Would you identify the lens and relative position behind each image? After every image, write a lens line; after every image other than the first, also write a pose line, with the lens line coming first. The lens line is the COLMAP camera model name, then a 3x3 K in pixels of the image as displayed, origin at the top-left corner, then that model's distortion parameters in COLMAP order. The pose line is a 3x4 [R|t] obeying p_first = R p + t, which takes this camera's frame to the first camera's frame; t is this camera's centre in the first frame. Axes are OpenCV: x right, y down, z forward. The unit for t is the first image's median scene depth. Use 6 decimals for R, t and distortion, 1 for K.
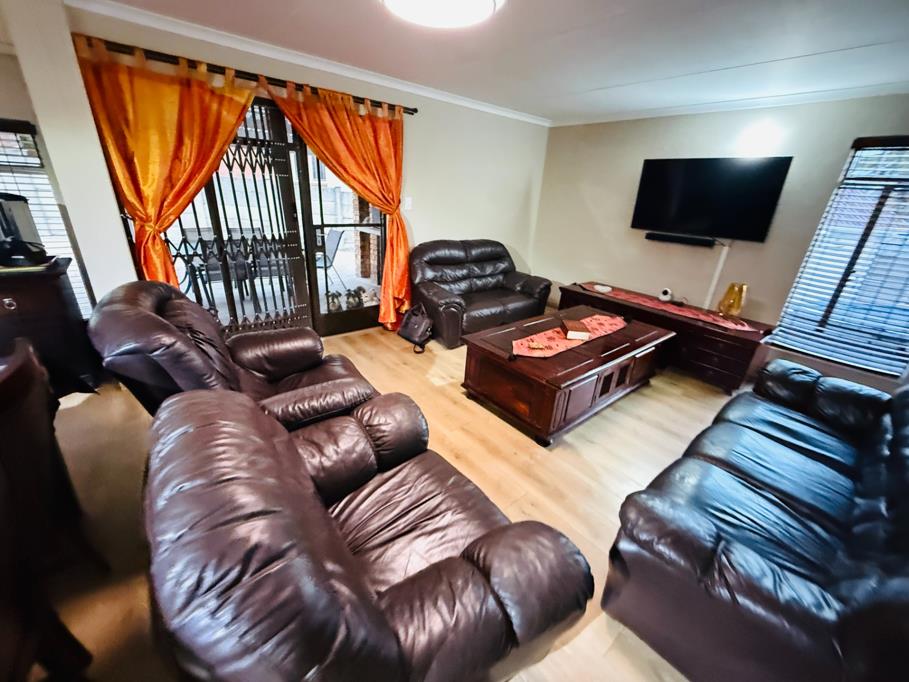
lens RADIAL K [[362.8, 0, 451.9], [0, 362.8, 339.8], [0, 0, 1]] dist [-0.000489, -0.000476]
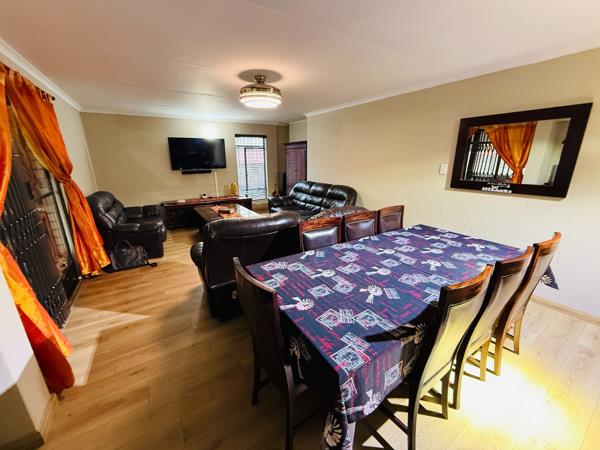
lens RADIAL K [[239.5, 0, 298.3], [0, 239.5, 224.2], [0, 0, 1]] dist [-0.000489, -0.000476]
pose [[0.133190, -0.338685, 0.931425, -1.056066], [0.387157, 0.882906, 0.265681, -0.182491], [-0.912343, 0.325222, 0.248719, 0.198600]]
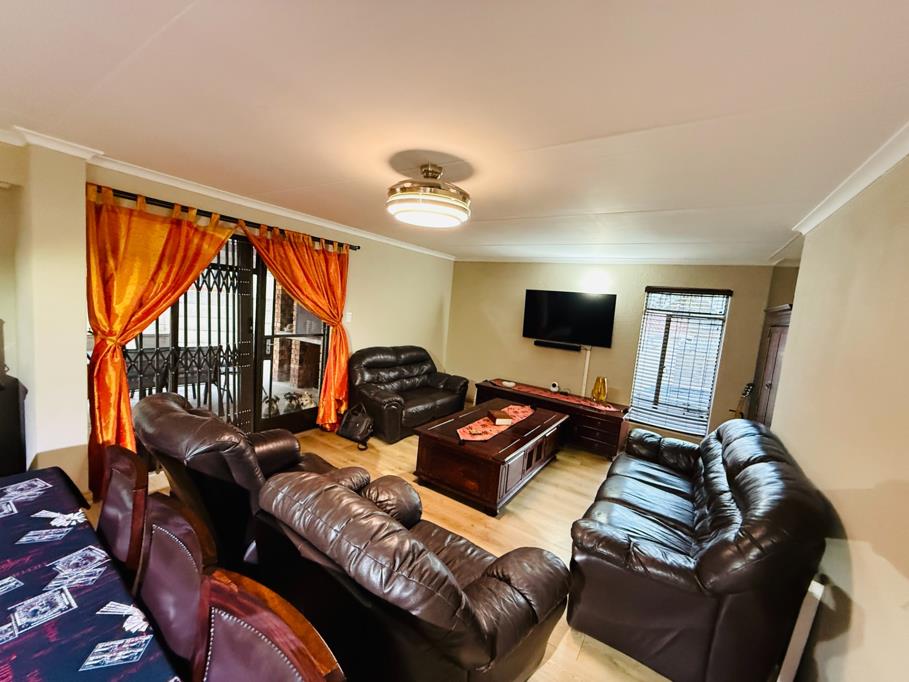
lens RADIAL K [[362.8, 0, 451.9], [0, 362.8, 339.8], [0, 0, 1]] dist [-0.000489, -0.000476]
pose [[0.957670, -0.001158, 0.287867, -0.178536], [0.077660, 0.963955, -0.254481, 0.019373], [-0.277196, 0.266064, 0.923240, -0.184924]]
